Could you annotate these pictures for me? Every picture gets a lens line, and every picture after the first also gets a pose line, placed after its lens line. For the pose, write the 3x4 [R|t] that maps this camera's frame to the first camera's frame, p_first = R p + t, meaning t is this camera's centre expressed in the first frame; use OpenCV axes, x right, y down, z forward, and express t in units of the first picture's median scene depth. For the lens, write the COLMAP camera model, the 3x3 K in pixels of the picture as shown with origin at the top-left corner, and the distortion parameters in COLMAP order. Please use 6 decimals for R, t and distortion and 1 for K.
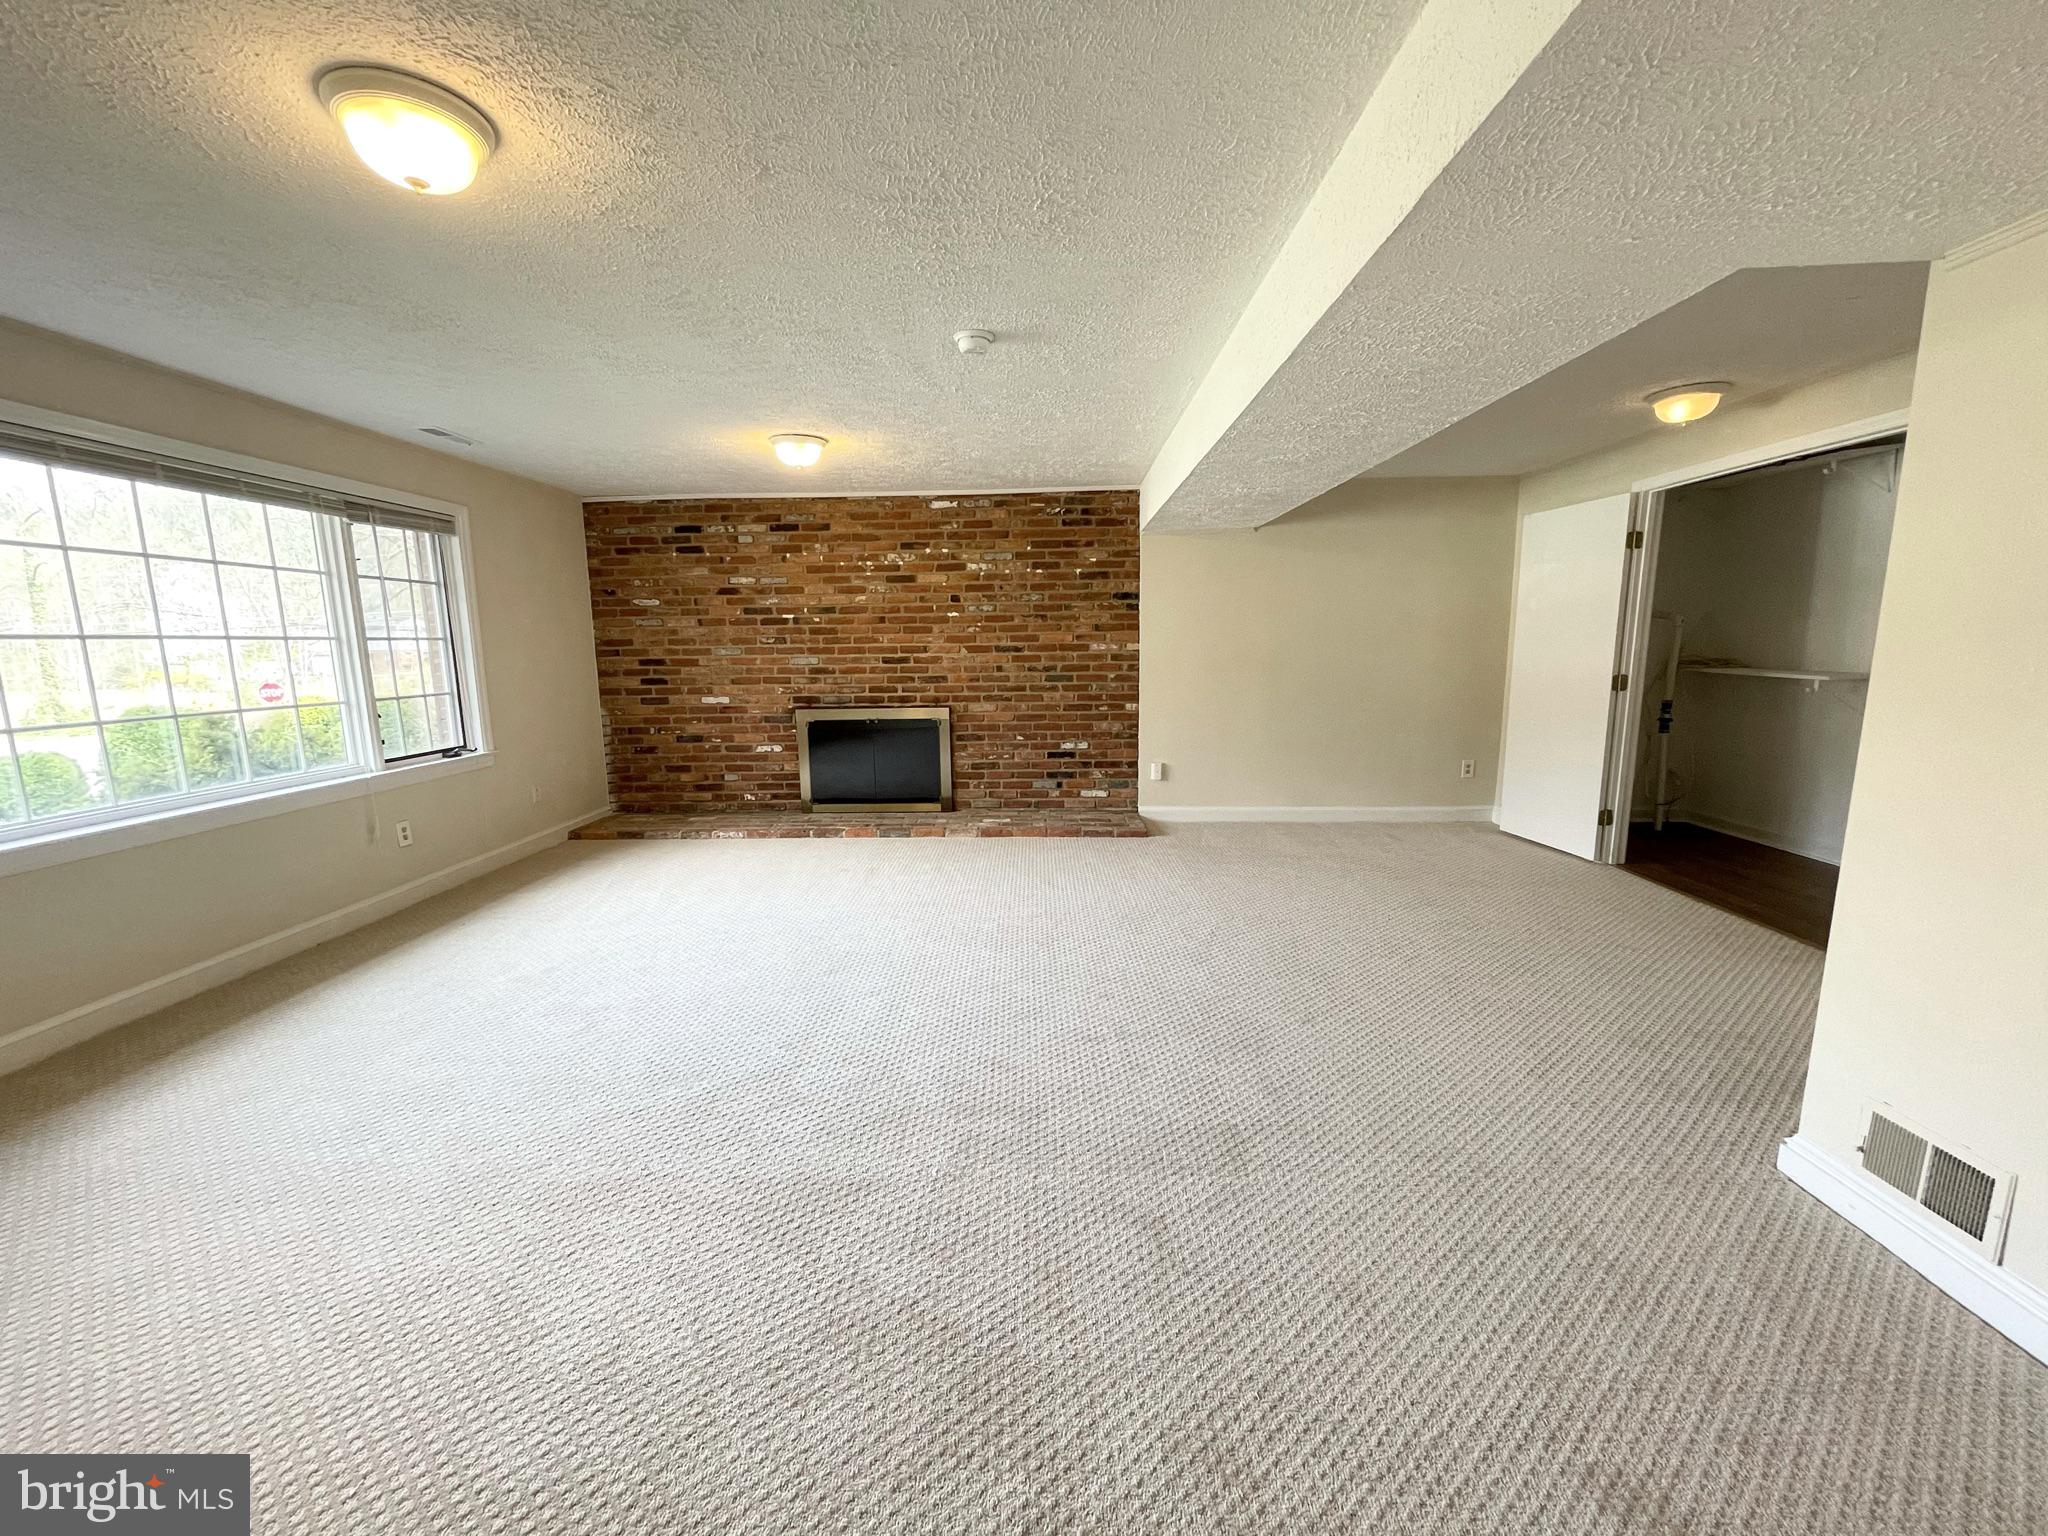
lens RADIAL K [[831.7, 0, 1017.3], [0, 831.7, 779.5], [0, 0, 1]] dist [-0.001223, 0.001035]
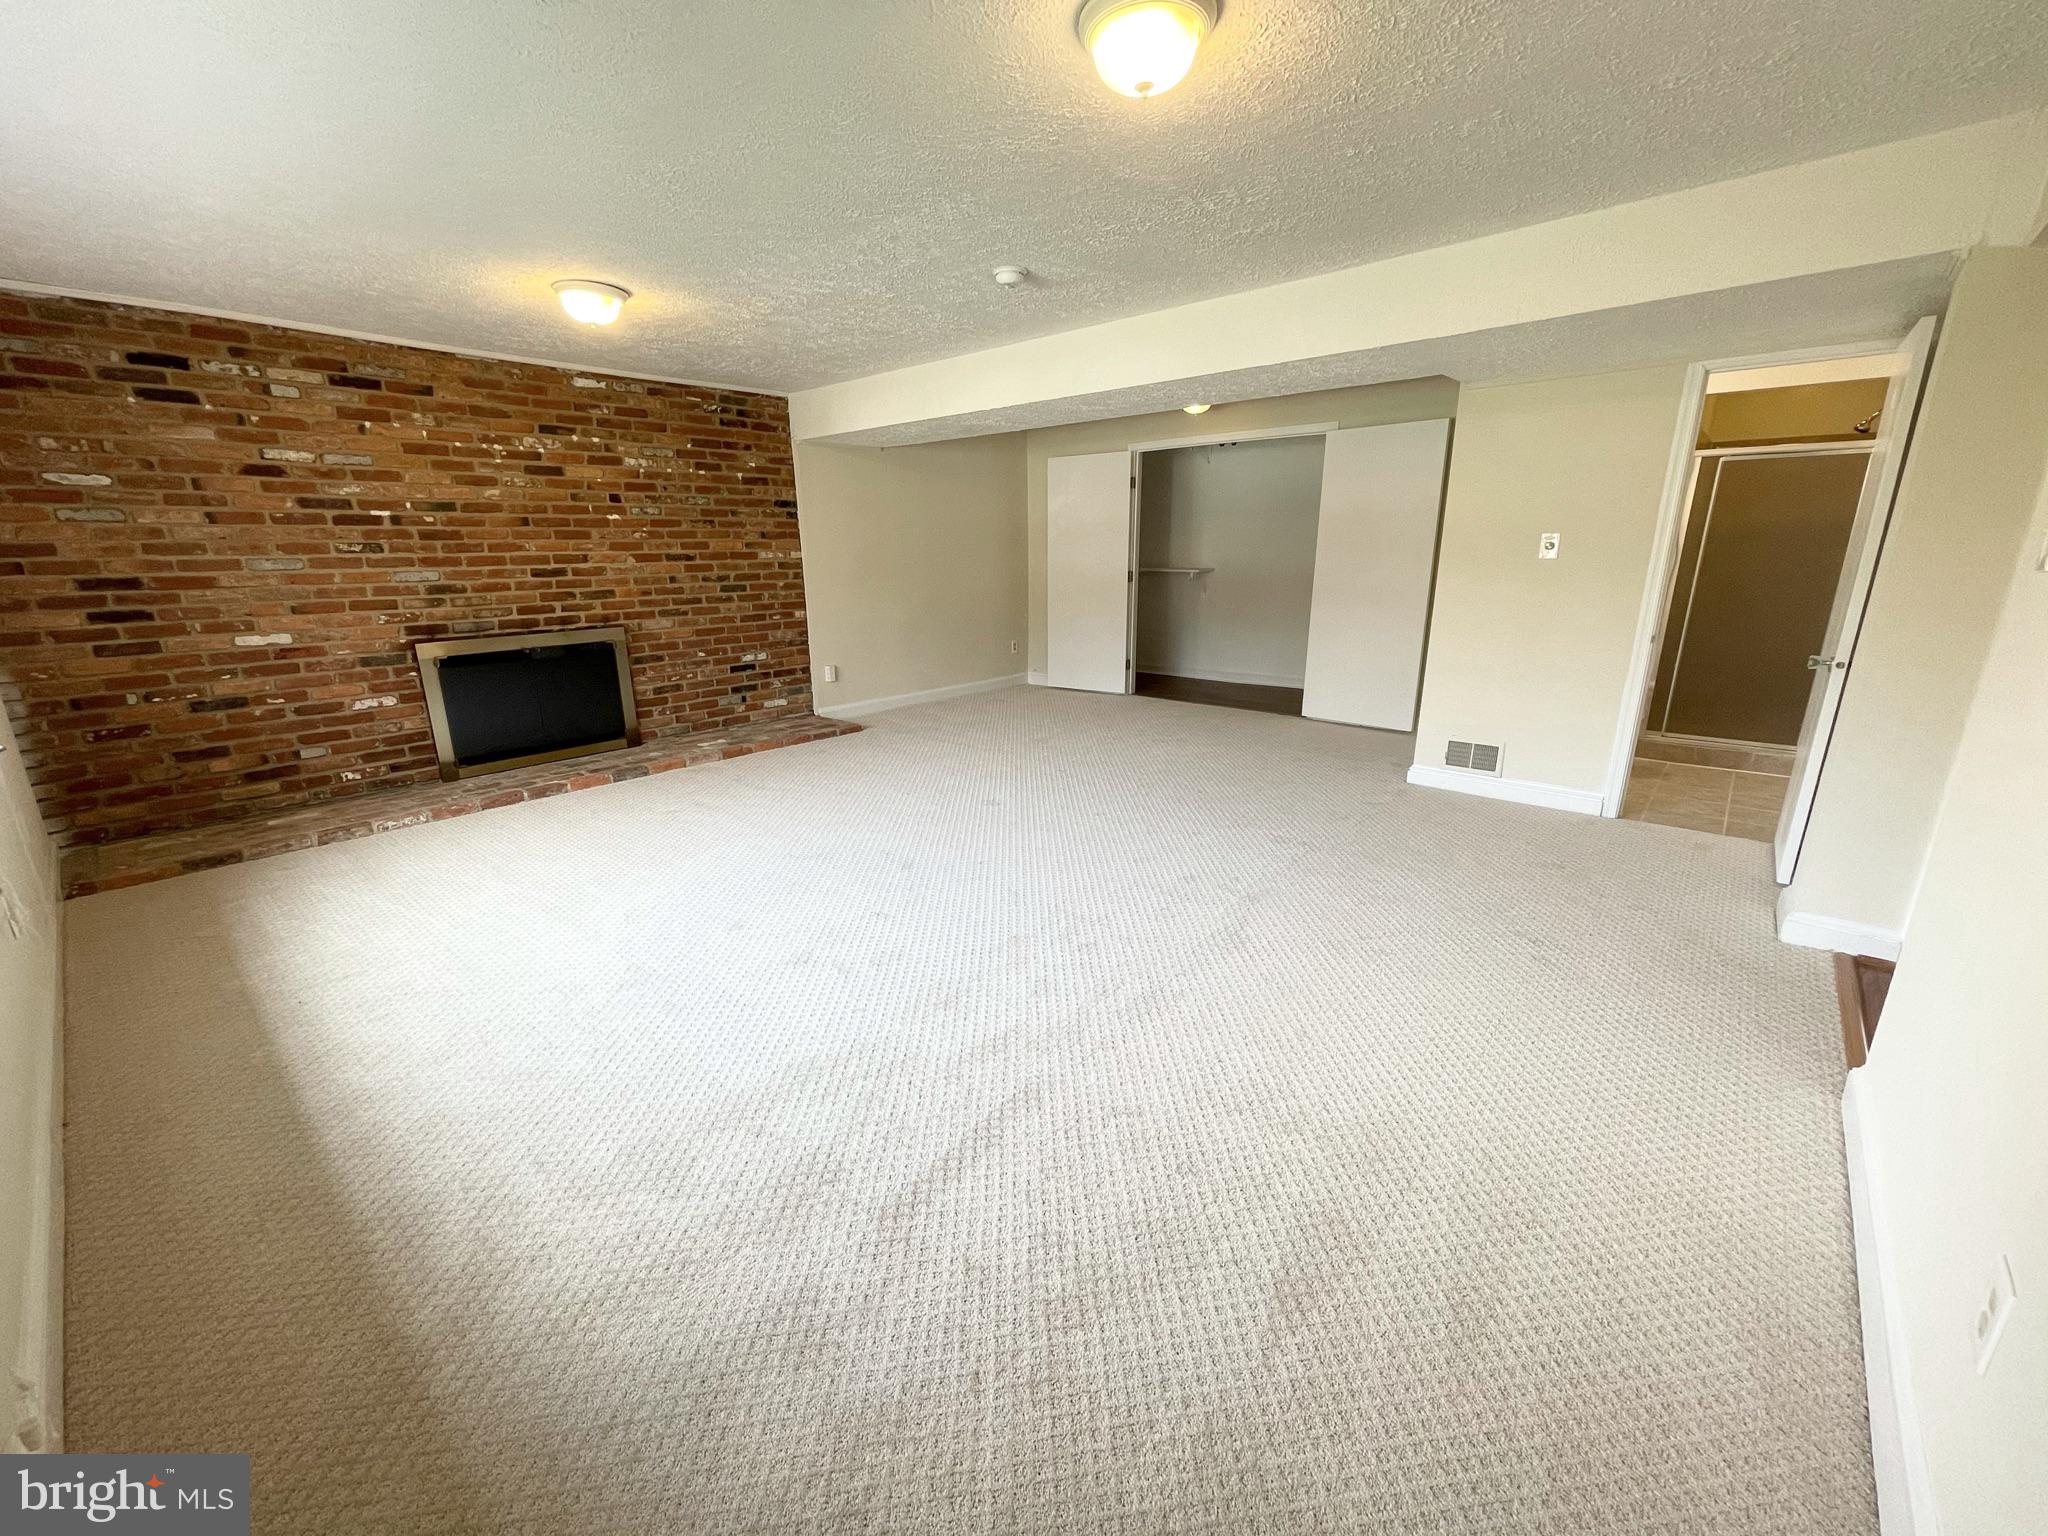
lens RADIAL K [[831.7, 0, 1017.3], [0, 831.7, 779.5], [0, 0, 1]] dist [-0.001223, 0.001035]
pose [[0.633117, -0.204399, 0.746581, -0.509548], [0.131667, 0.978888, 0.156343, -0.011741], [-0.762776, -0.000684, 0.646663, 0.121089]]
